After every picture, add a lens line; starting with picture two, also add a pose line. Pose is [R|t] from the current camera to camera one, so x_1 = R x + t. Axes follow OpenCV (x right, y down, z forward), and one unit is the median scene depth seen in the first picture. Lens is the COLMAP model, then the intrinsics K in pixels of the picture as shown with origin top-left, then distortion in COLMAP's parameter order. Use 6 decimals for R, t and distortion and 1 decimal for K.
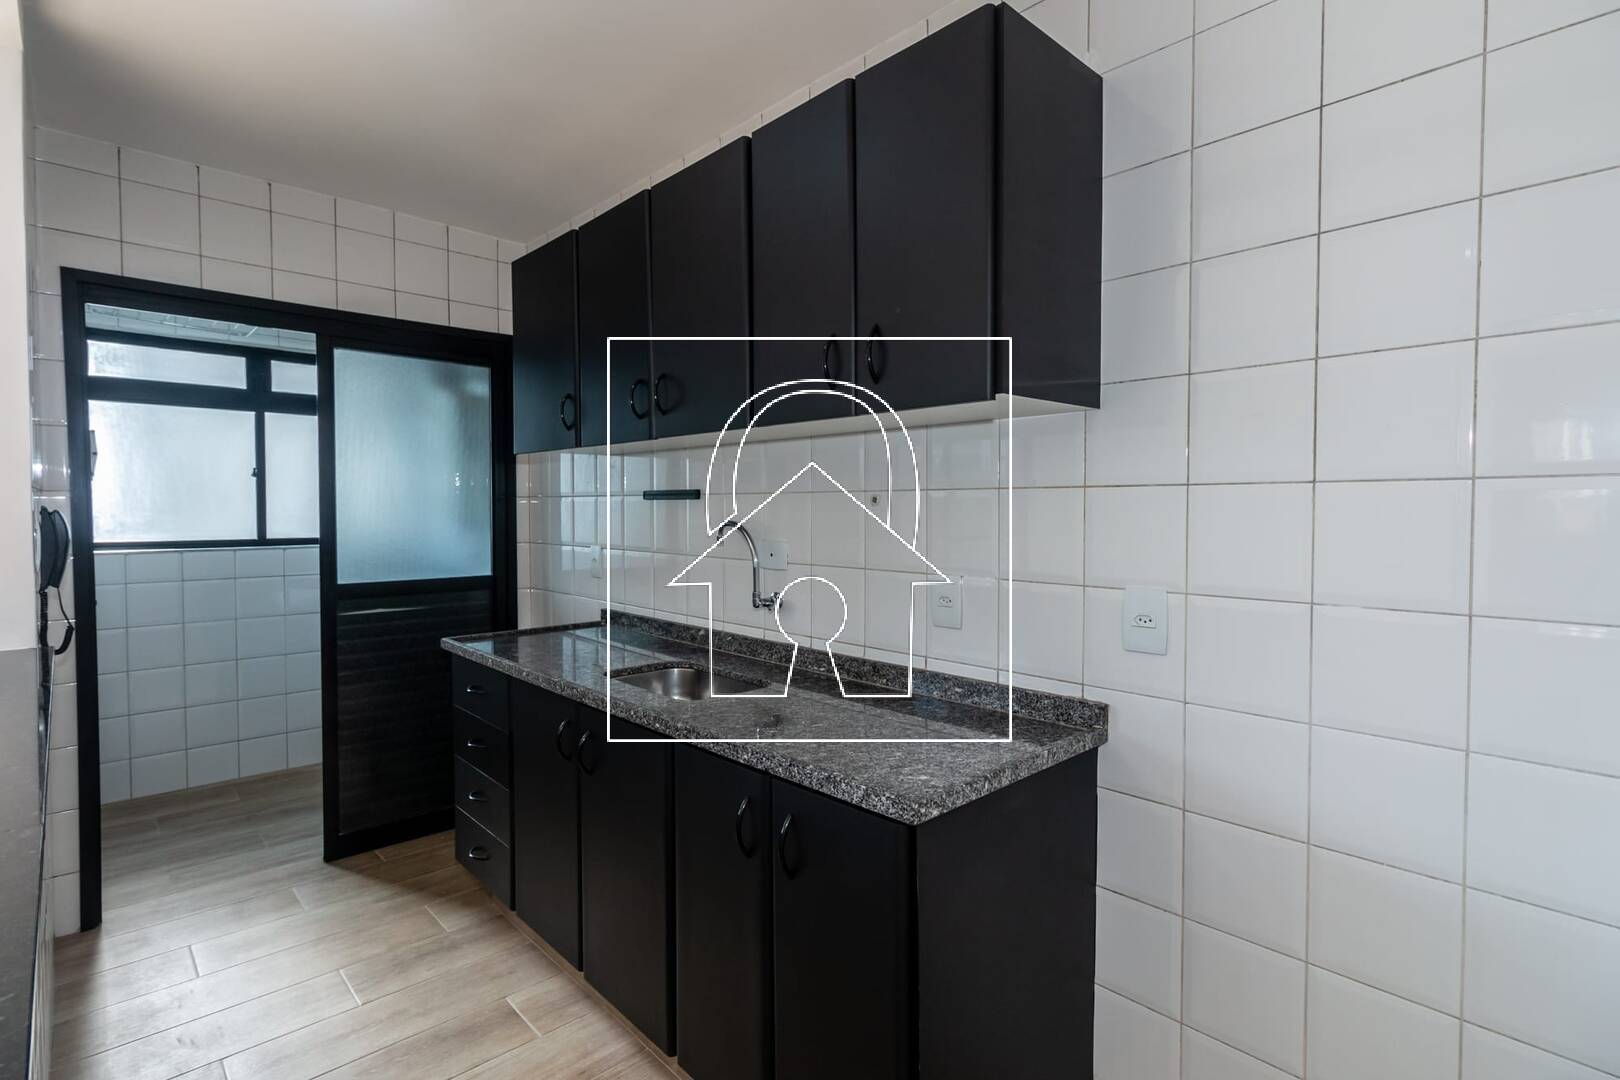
lens RADIAL K [[787.2, 0, 809.0], [0, 787.2, 528.0], [0, 0, 1]] dist [0.000420, -0.000319]
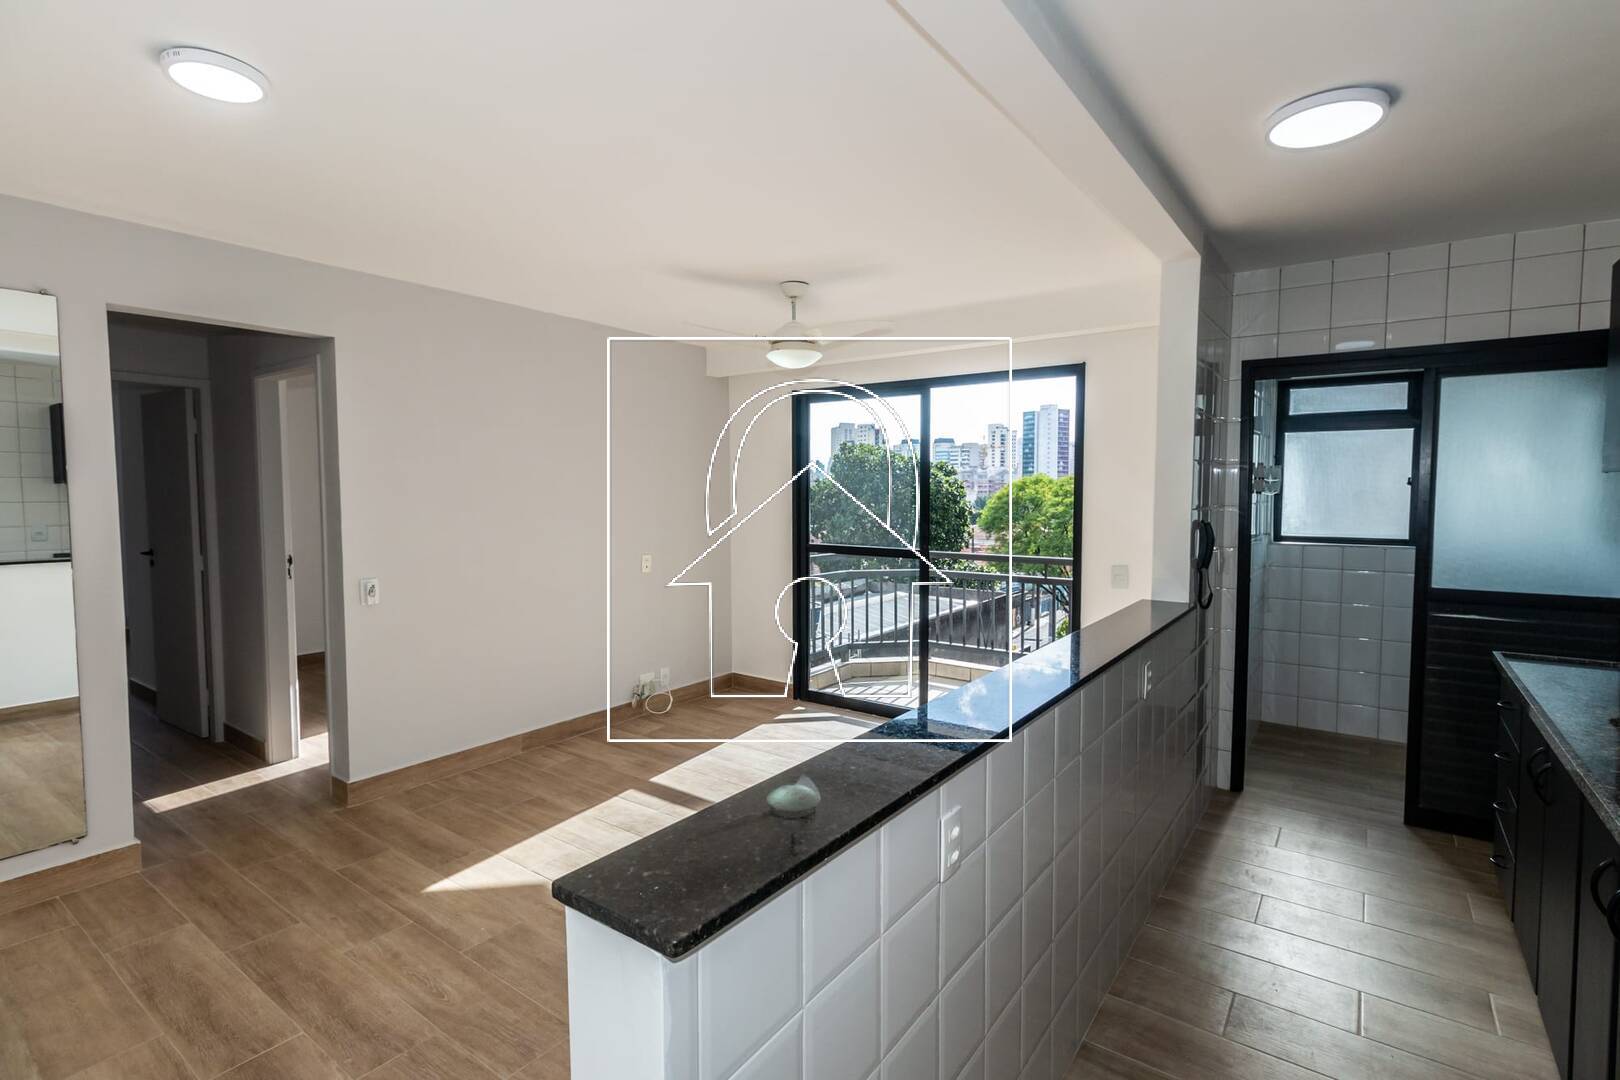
lens RADIAL K [[765.8, 0, 813.2], [0, 765.8, 532.3], [0, 0, 1]] dist [0.001331, -0.000979]
pose [[0.185785, 0.056388, -0.980971, 0.311158], [-0.029501, 0.998222, 0.051793, -0.038696], [0.982147, 0.019317, 0.187118, -0.079409]]
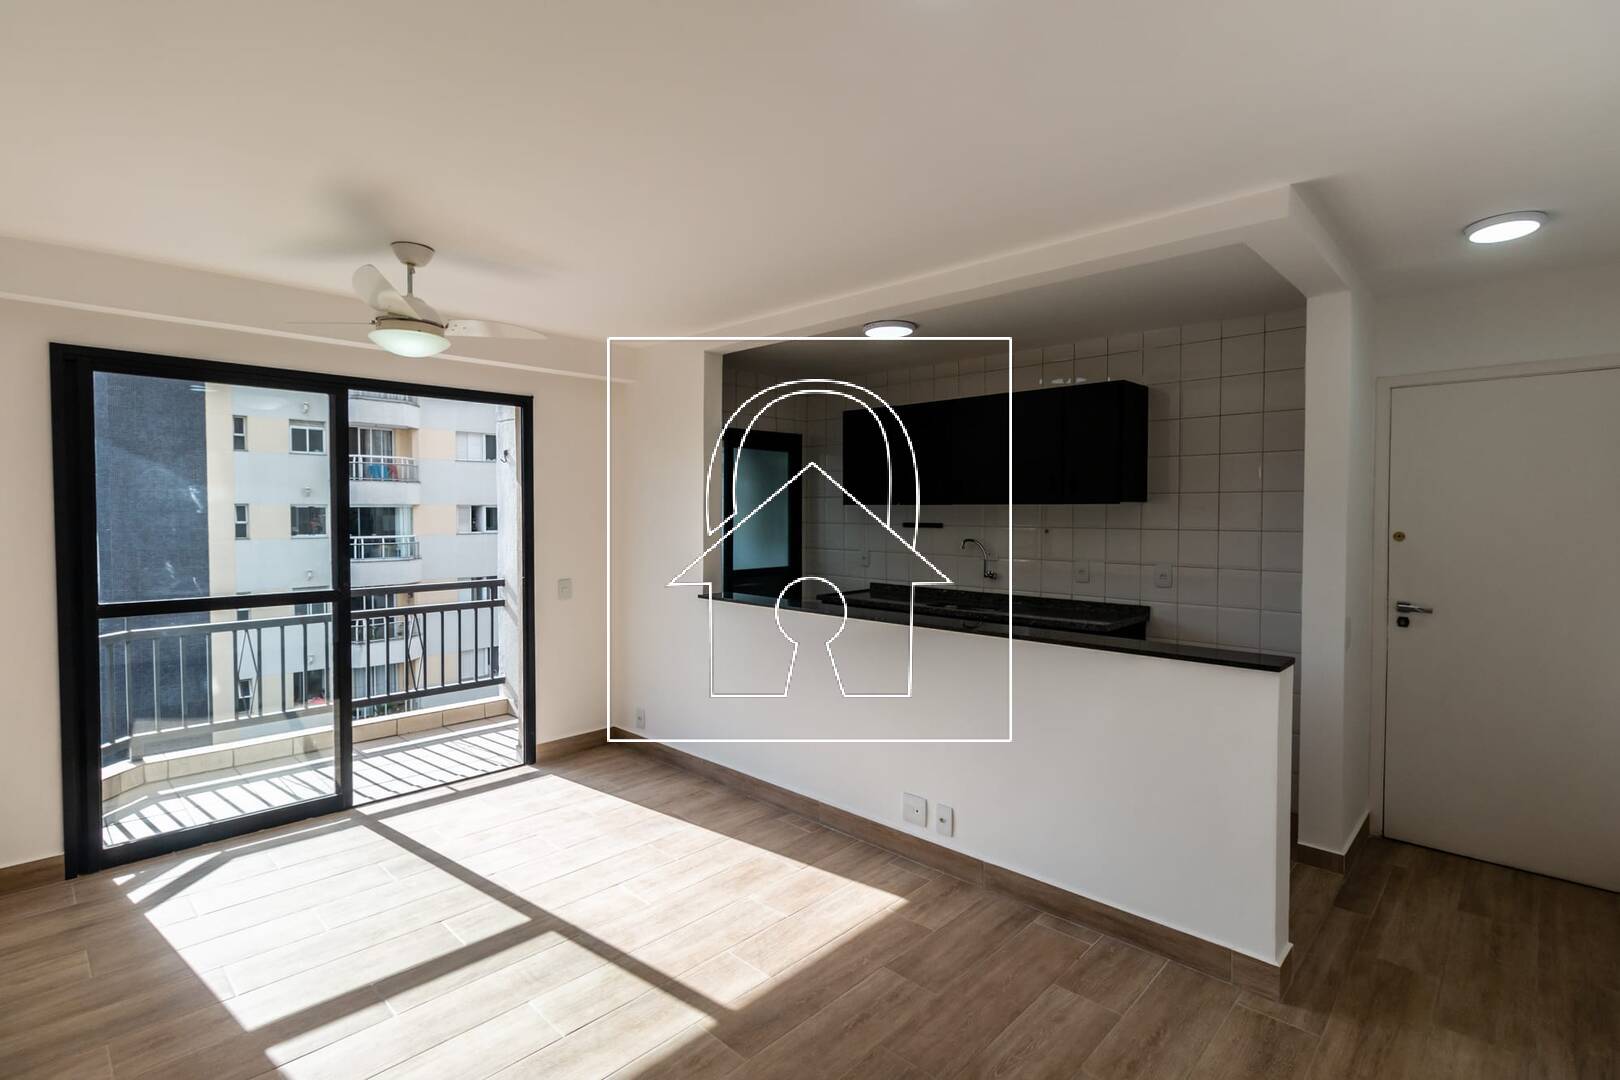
lens RADIAL K [[765.8, 0, 813.2], [0, 765.8, 532.3], [0, 0, 1]] dist [0.001331, -0.000979]
pose [[0.998669, 0.001122, 0.051570, -0.501816], [-0.001125, 0.999999, 0.000028, -0.021290], [-0.051570, -0.000086, 0.998669, -0.872543]]
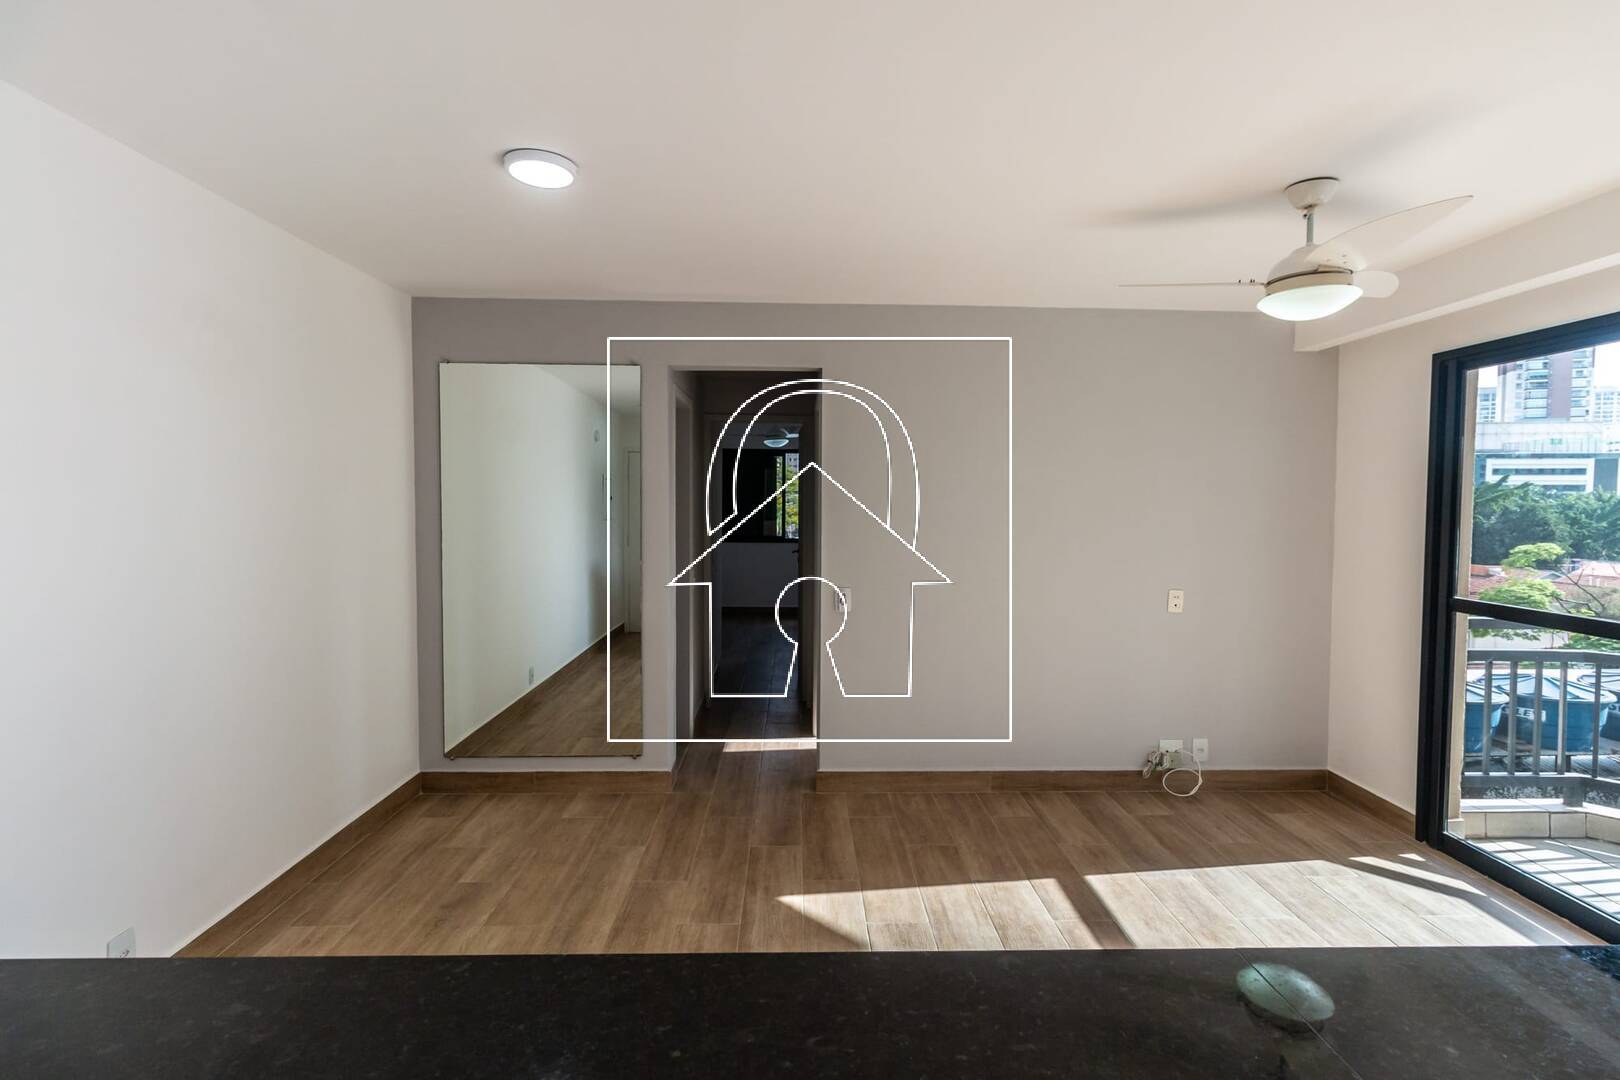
lens RADIAL K [[754.7, 0, 819.1], [0, 754.7, 532.9], [0, 0, 1]] dist [0.002672, 0.000299]
pose [[-0.665126, 0.027519, -0.746224, -0.020105], [-0.028188, 0.997683, 0.061917, -0.054315], [0.746199, 0.062217, -0.662809, 0.279886]]
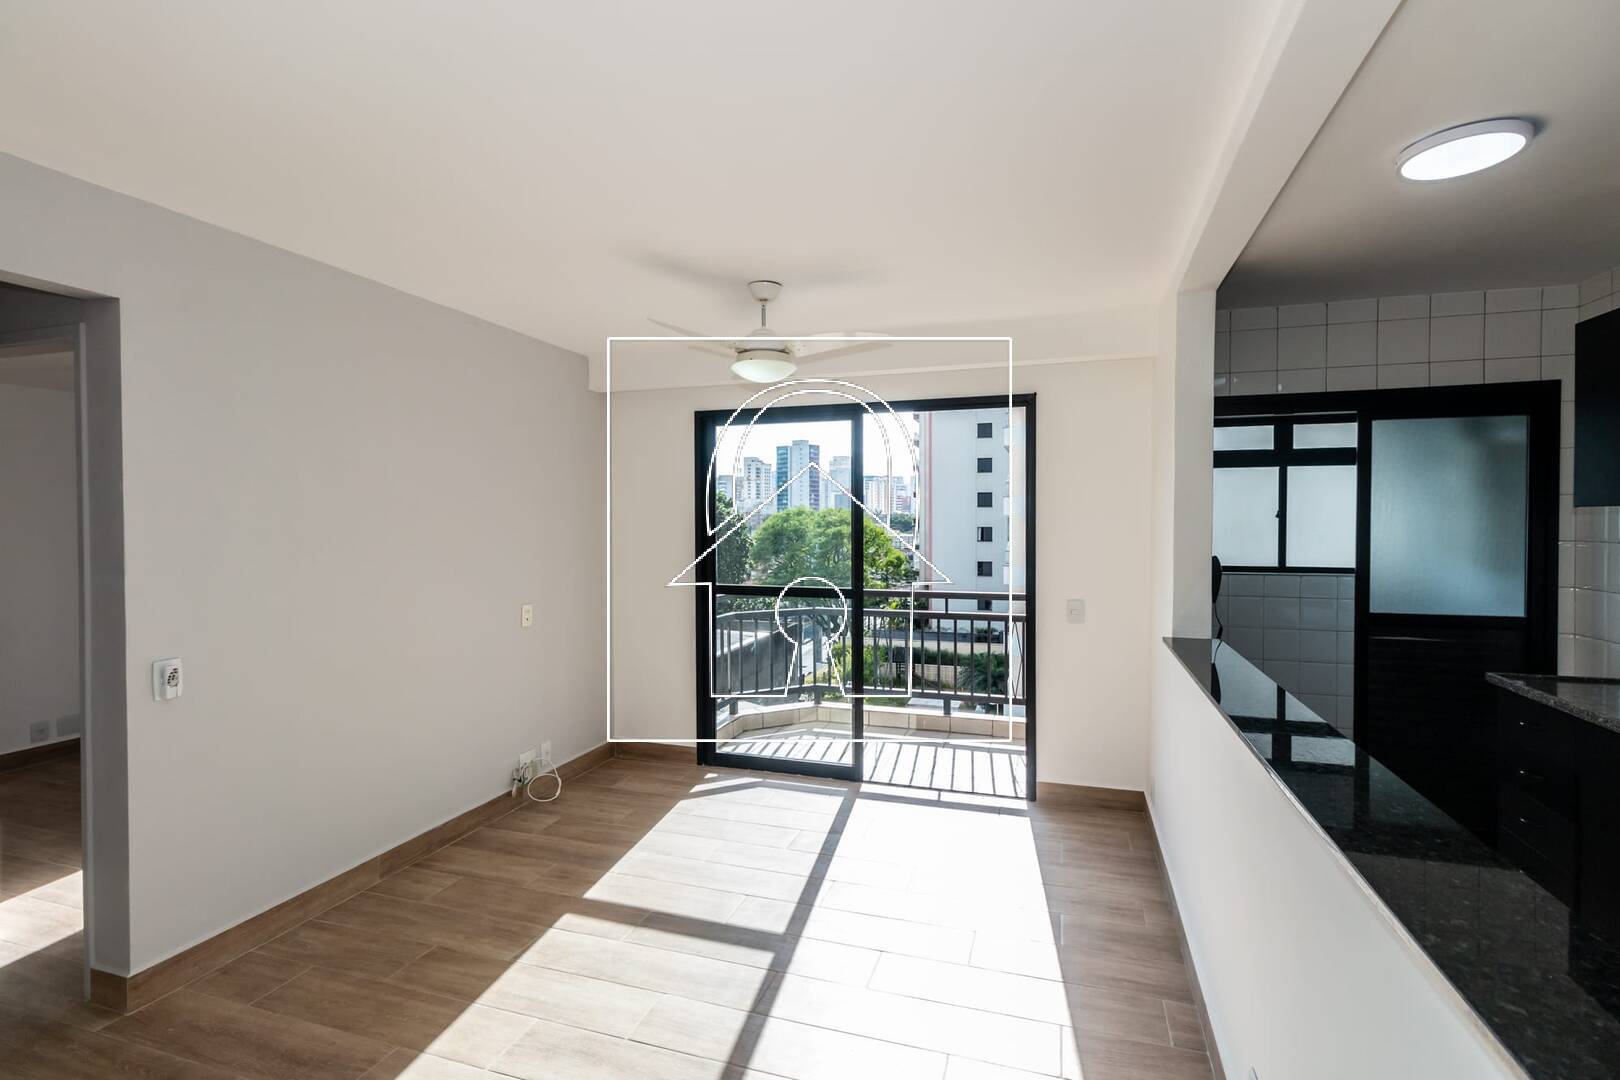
lens RADIAL K [[765.8, 0, 813.2], [0, 765.8, 532.3], [0, 0, 1]] dist [0.001331, -0.000979]
pose [[0.476382, 0.013329, -0.879138, 0.033793], [-0.024072, 0.999708, 0.002113, -0.035163], [0.878909, 0.020156, 0.476563, -0.330654]]
